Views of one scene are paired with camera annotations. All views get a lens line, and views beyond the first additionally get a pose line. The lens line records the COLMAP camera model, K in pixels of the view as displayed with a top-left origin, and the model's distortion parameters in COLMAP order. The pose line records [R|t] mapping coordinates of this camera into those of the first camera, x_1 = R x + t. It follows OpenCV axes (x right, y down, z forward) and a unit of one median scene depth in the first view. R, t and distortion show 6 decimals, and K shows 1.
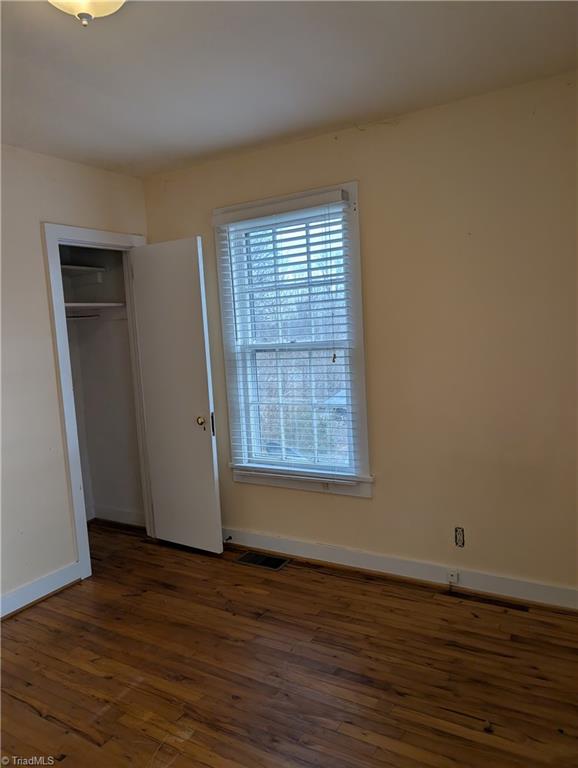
lens RADIAL K [[557.7, 0, 288.6], [0, 557.7, 394.8], [0, 0, 1]] dist [0.026958, -0.020059]
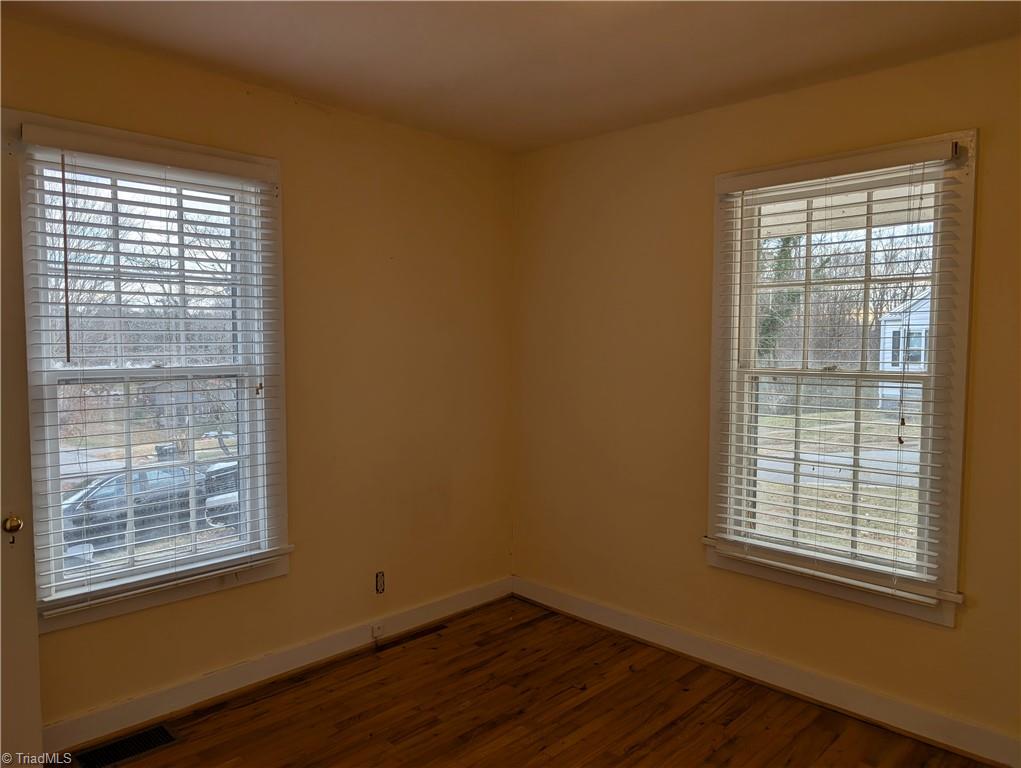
lens RADIAL K [[741.4, 0, 504.8], [0, 741.4, 396.1], [0, 0, 1]] dist [0.026958, -0.020059]
pose [[0.237314, -0.018311, 0.971260, -0.769332], [0.103316, 0.994627, -0.006492, -0.017416], [-0.965923, 0.101887, 0.237931, 0.460019]]
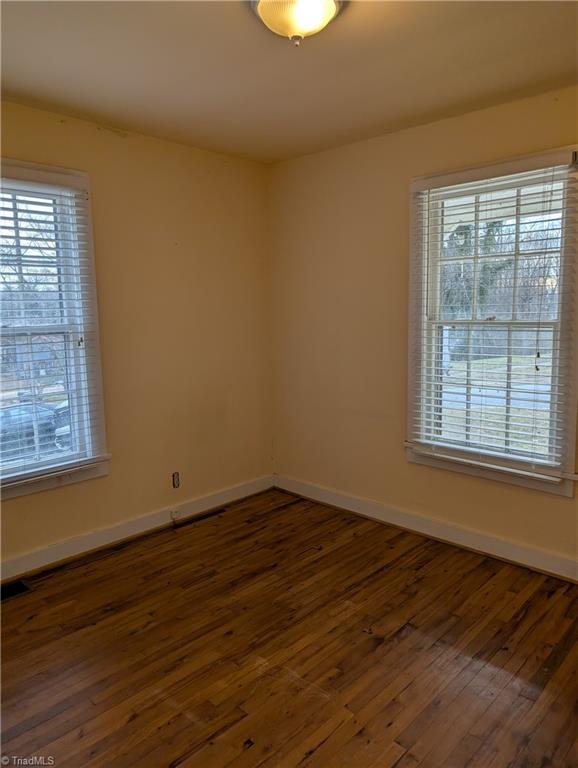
lens RADIAL K [[557.7, 0, 290.6], [0, 557.7, 380.5], [0, 0, 1]] dist [0.026958, -0.020059]
pose [[0.221500, -0.077965, 0.972039, -0.803419], [0.124170, 0.990940, 0.051187, -0.001761], [-0.967223, 0.109360, 0.229174, 0.410659]]
